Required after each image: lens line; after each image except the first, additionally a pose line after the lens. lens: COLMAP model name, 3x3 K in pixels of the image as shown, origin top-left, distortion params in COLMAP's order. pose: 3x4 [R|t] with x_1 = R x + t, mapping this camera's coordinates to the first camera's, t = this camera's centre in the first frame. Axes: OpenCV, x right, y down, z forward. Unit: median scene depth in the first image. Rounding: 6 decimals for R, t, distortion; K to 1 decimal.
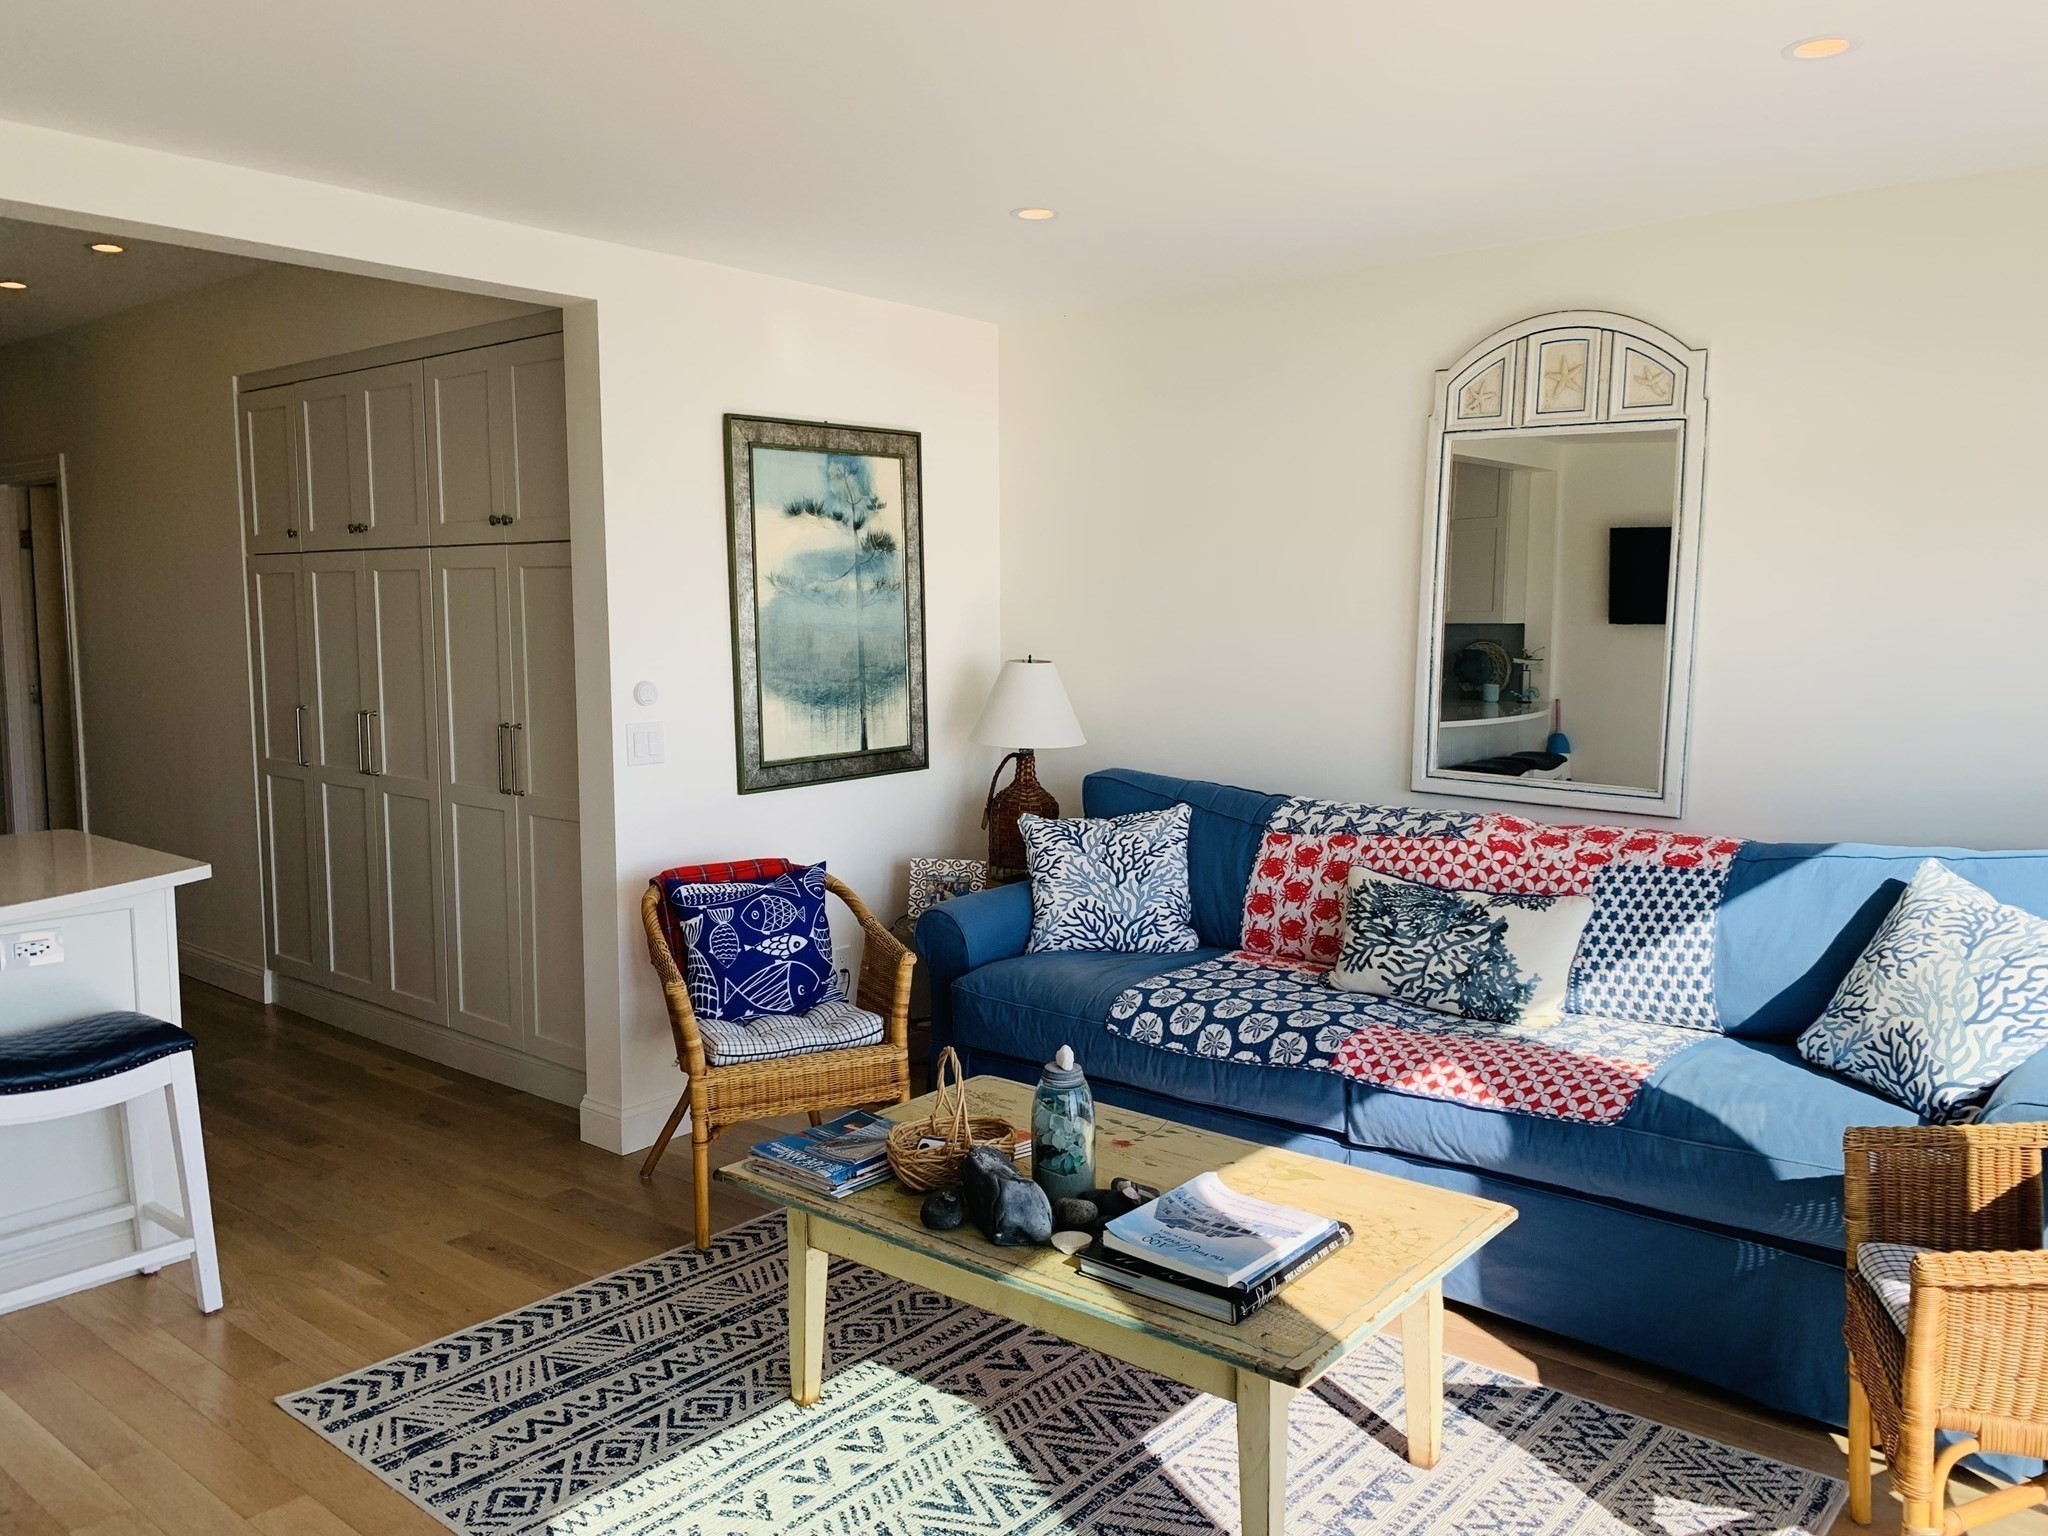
lens RADIAL K [[1569.2, 0, 1019.2], [0, 1569.2, 787.6], [0, 0, 1]] dist [0.010476, -0.000259]
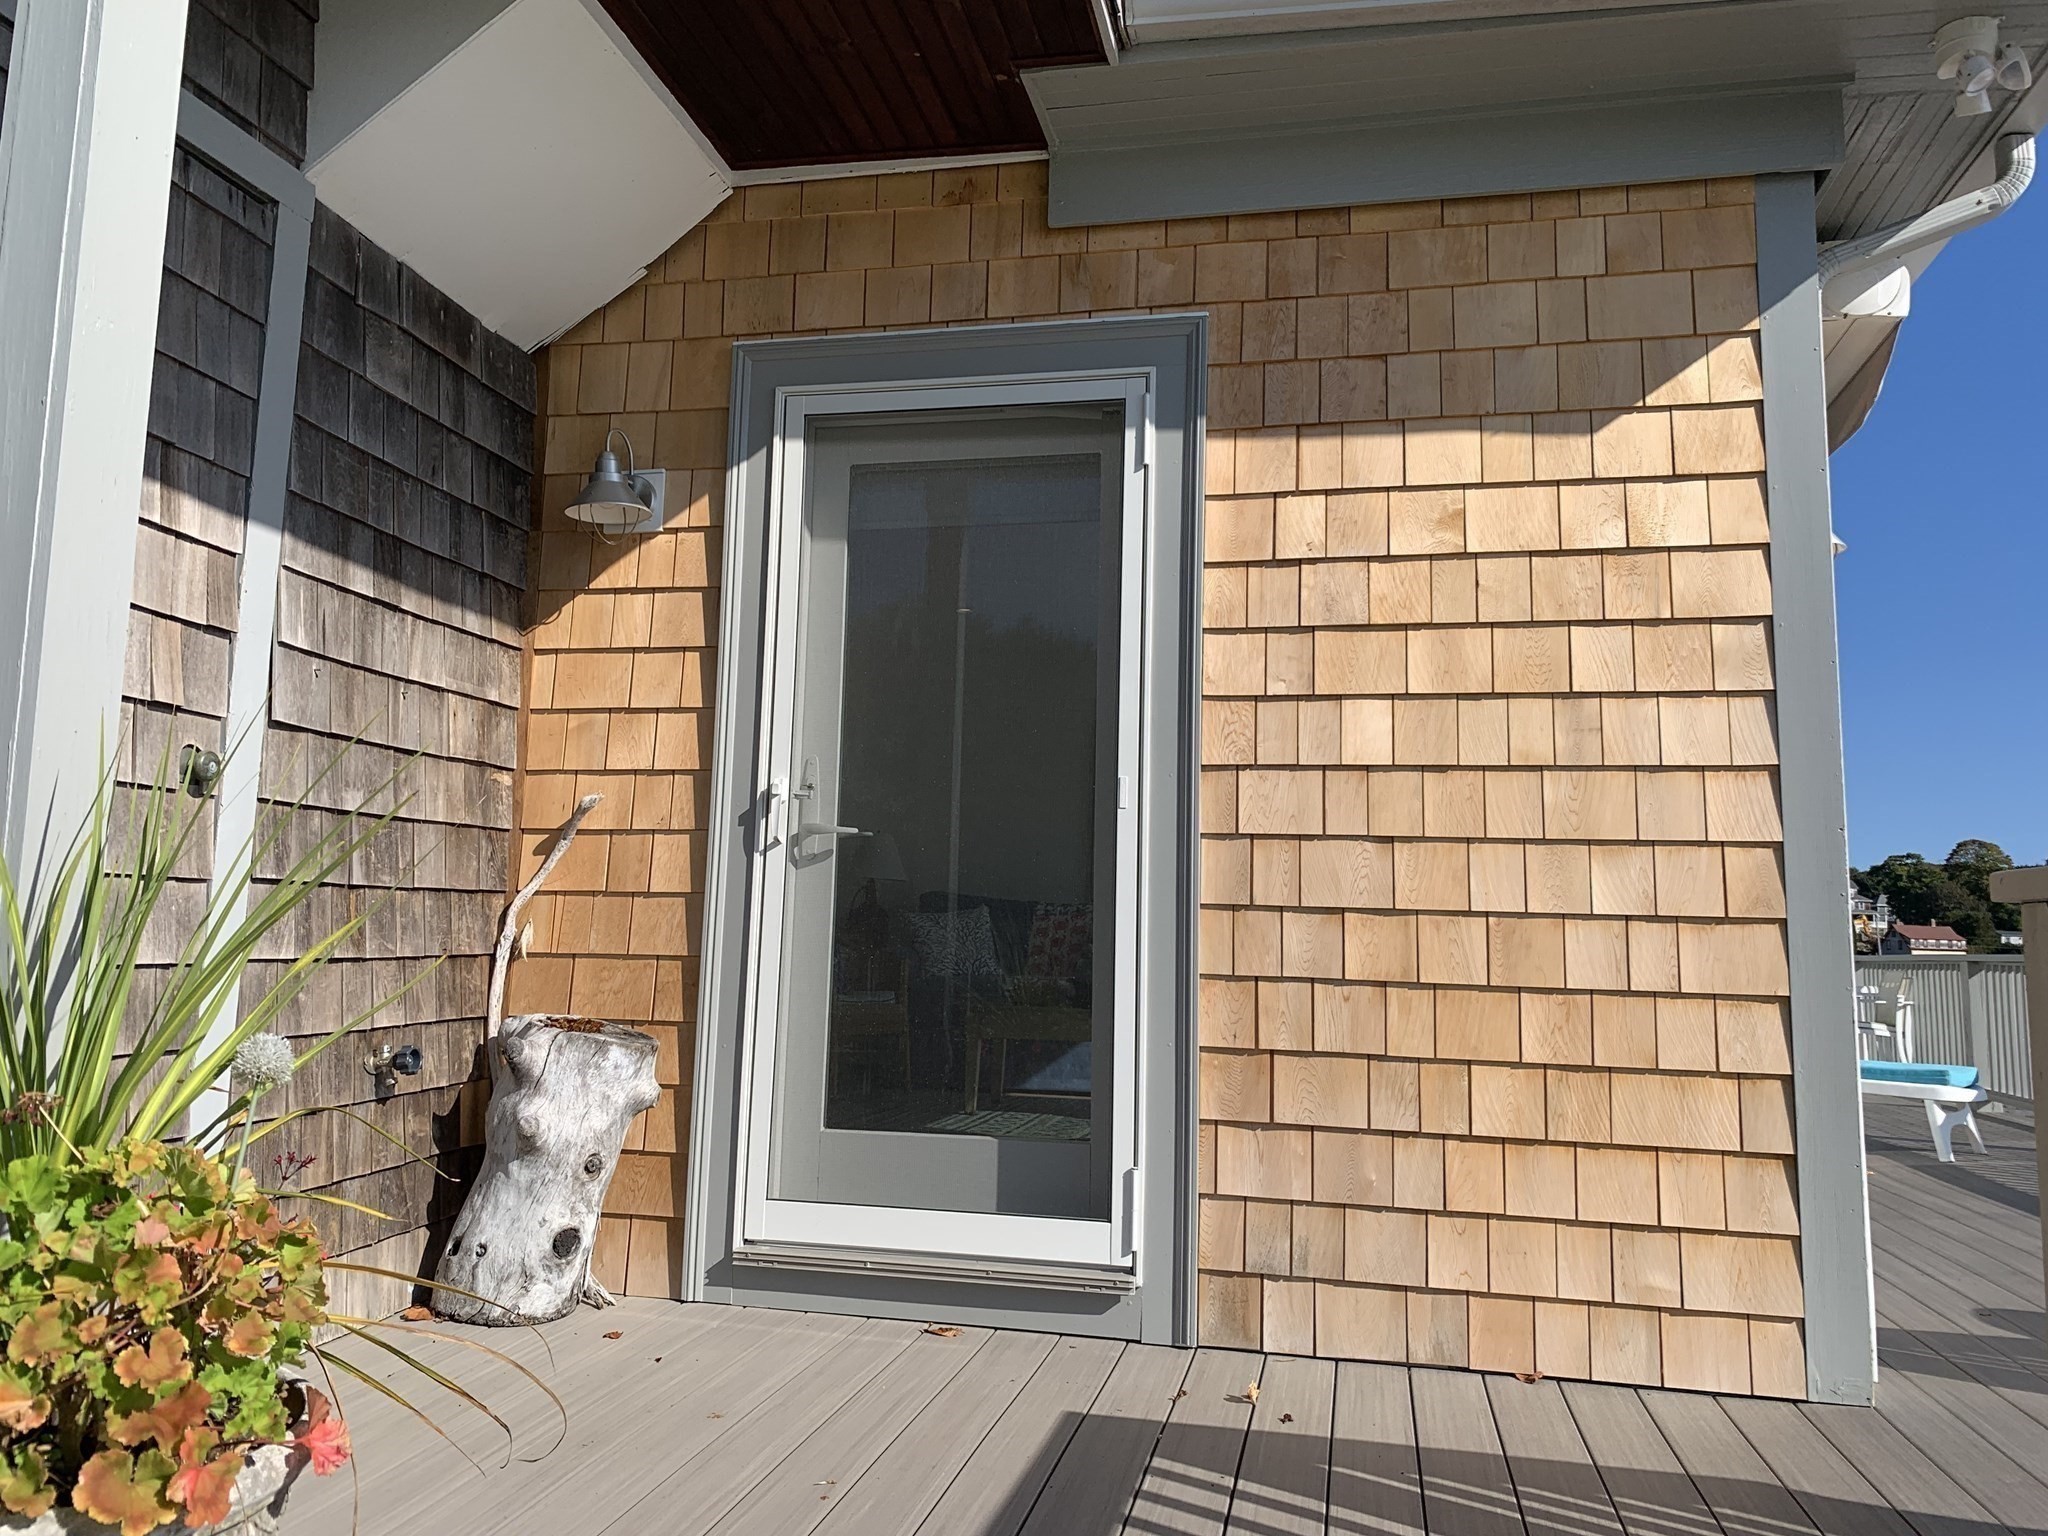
lens RADIAL K [[1569.2, 0, 1019.2], [0, 1569.2, 787.6], [0, 0, 1]] dist [0.010476, -0.000259]
pose [[0.882087, 0.061410, 0.467066, -1.076893], [0.034523, 0.980374, -0.194099, 0.345326], [-0.469819, 0.187337, 0.862656, -0.969985]]
